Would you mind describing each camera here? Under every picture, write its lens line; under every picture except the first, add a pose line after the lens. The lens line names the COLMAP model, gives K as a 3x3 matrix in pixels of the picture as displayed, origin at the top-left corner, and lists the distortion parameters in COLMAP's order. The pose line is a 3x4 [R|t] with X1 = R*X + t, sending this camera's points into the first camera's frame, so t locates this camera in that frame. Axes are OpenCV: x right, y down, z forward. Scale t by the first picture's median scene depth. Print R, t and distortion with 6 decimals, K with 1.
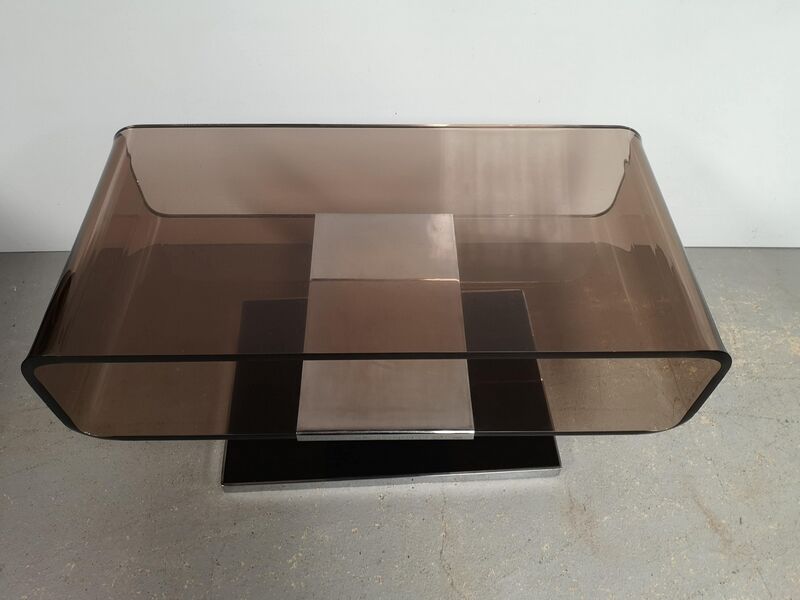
lens RADIAL K [[640.5, 0, 401.3], [0, 640.5, 301.0], [0, 0, 1]] dist [-0.003388, -0.009397]
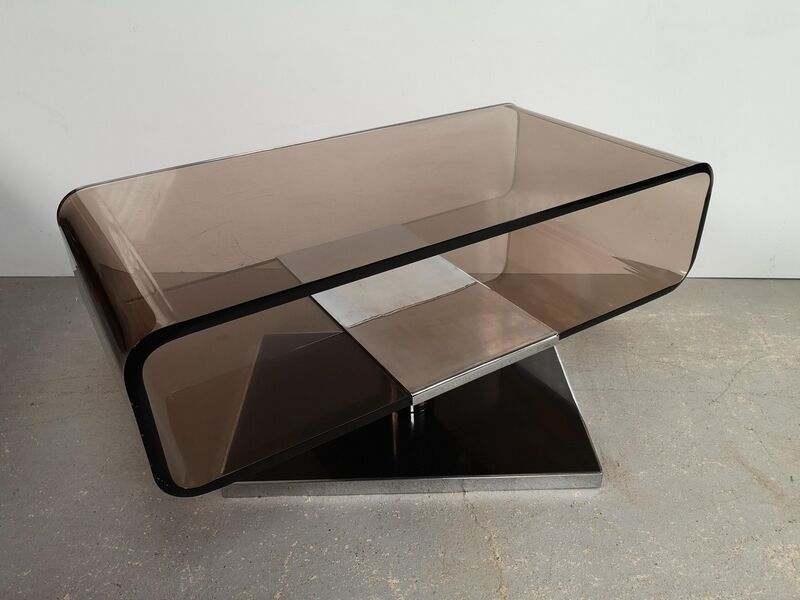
lens RADIAL K [[640.5, 0, 401.3], [0, 640.5, 301.0], [0, 0, 1]] dist [-0.003388, -0.009397]
pose [[0.997475, 0.005829, -0.070772, 0.033339], [-0.029412, 0.941031, -0.337040, 0.427190], [0.064634, 0.338270, 0.938827, 0.012657]]
